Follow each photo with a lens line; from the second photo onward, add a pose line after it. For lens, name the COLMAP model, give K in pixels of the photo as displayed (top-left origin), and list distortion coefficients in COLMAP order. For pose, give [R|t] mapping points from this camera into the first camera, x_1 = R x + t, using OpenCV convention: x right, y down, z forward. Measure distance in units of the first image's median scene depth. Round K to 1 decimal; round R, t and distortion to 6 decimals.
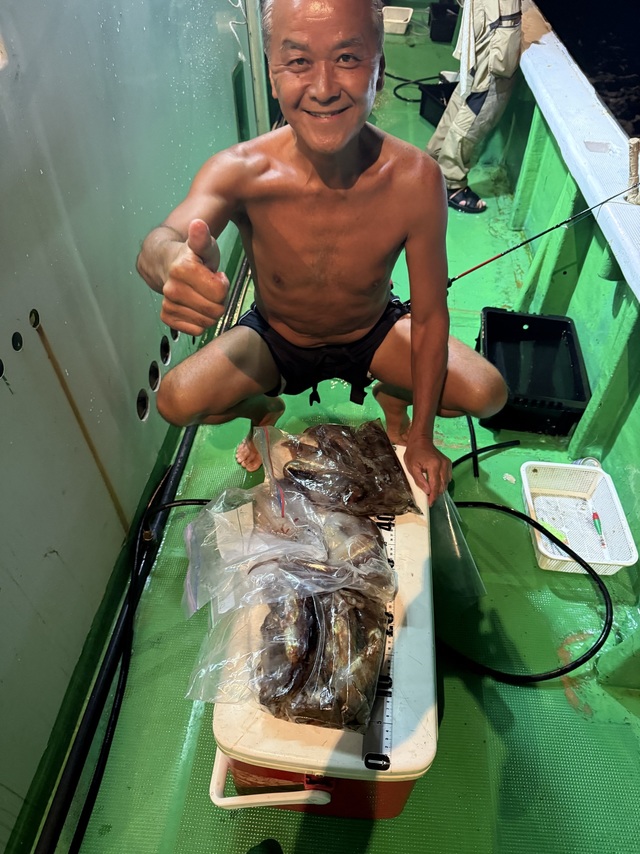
lens RADIAL K [[581.9, 0, 320.0], [0, 581.9, 427.0], [0, 0, 1]] dist [0.003061, -0.037145]
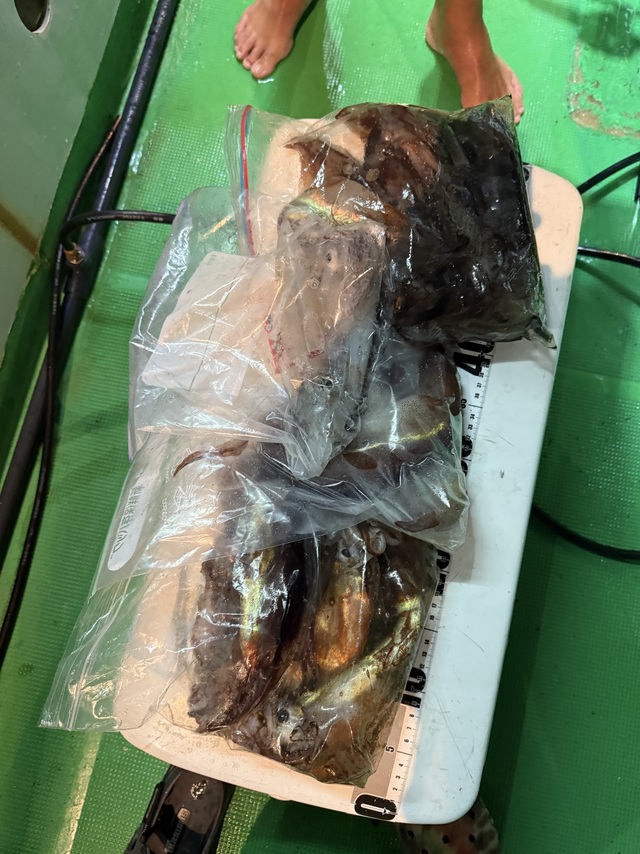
lens RADIAL K [[576.2, 0, 290.6], [0, 576.2, 428.0], [0, 0, 1]] dist [-0.005467, -0.001263]
pose [[0.989723, 0.130520, -0.058427, -0.004720], [-0.069910, 0.798051, 0.598521, -0.071883], [0.124747, -0.588285, 0.798974, 0.563624]]
